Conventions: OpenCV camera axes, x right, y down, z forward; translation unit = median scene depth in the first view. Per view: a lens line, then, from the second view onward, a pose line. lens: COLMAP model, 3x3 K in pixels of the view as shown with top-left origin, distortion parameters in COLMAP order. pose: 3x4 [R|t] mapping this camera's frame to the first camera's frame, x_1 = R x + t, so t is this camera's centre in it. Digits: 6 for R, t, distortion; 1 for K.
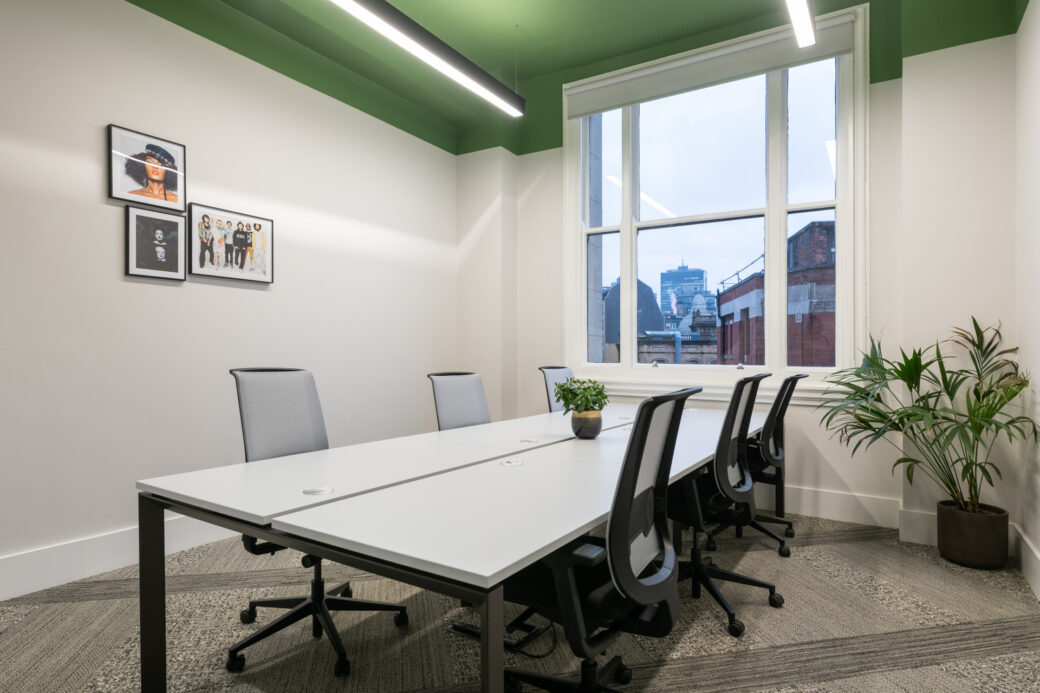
lens RADIAL K [[573.8, 0, 518.9], [0, 573.8, 349.2], [0, 0, 1]] dist [0.000103, 0.000016]
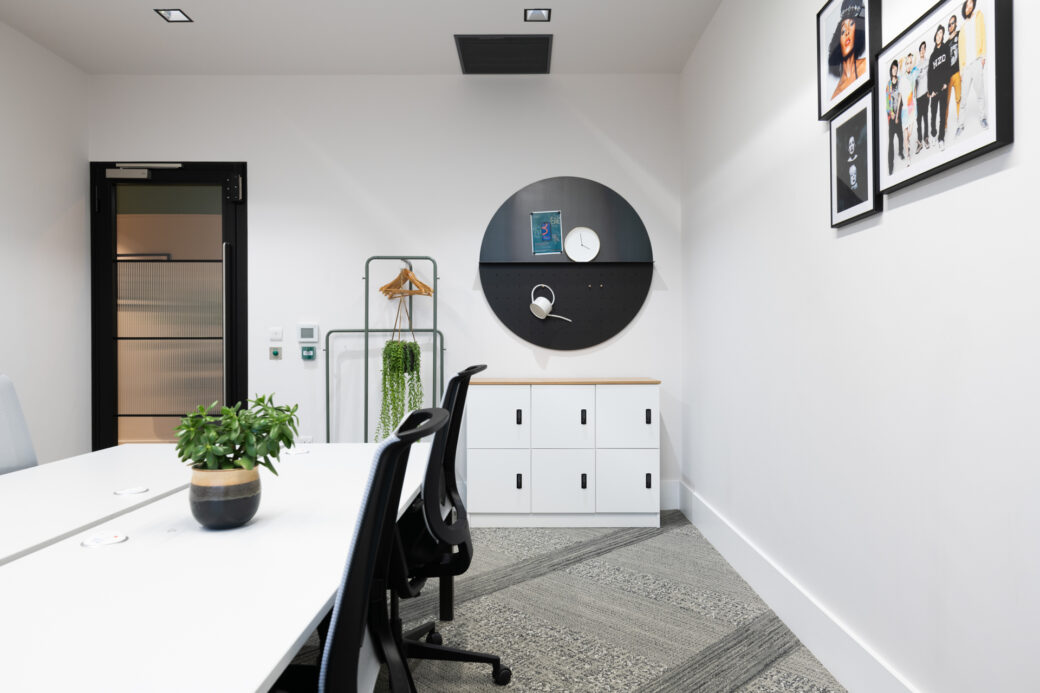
lens RADIAL K [[700.2, 0, 521.0], [0, 700.2, 346.6], [0, 0, 1]] dist [0.006500, 0.000507]
pose [[-0.855063, 0.004779, -0.518502, 0.024625], [0.005414, 0.999985, 0.000290, 0.002176], [0.518496, -0.002559, -0.855076, 1.312769]]
